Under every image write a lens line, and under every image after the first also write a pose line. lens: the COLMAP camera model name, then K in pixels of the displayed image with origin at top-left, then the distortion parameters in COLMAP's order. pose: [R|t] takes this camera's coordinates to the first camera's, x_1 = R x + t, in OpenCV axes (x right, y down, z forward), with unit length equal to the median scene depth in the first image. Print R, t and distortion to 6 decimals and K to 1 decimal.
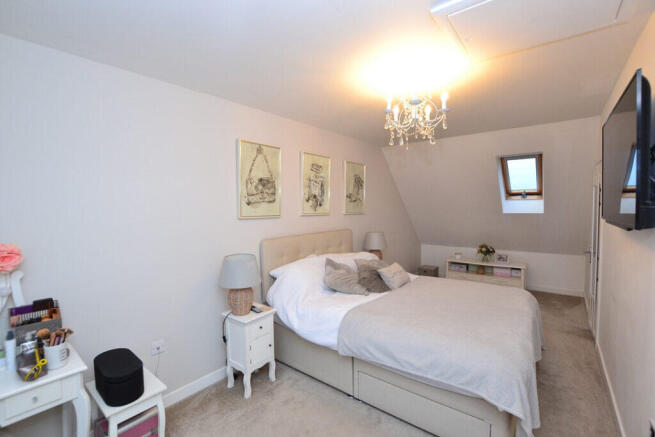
lens RADIAL K [[292.9, 0, 326.9], [0, 292.9, 215.7], [0, 0, 1]] dist [-0.028338, -0.000043]
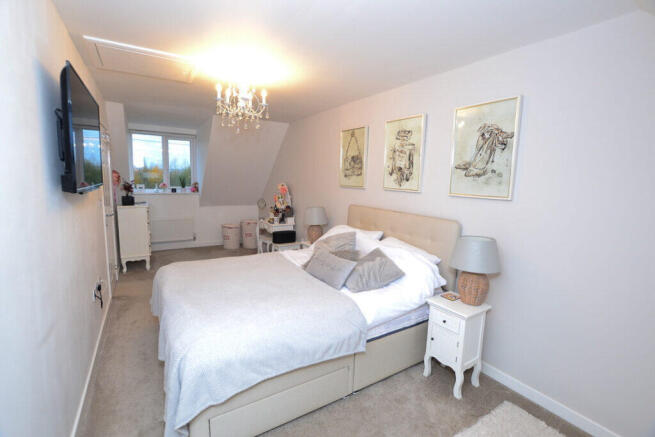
lens RADIAL K [[292.9, 0, 325.3], [0, 292.9, 216.9], [0, 0, 1]] dist [-0.028338, -0.000043]
pose [[-0.337148, 0.125329, -0.933072, 0.868648], [-0.061278, 0.986077, 0.154590, -0.047497], [0.939455, 0.109296, -0.324774, 1.110822]]
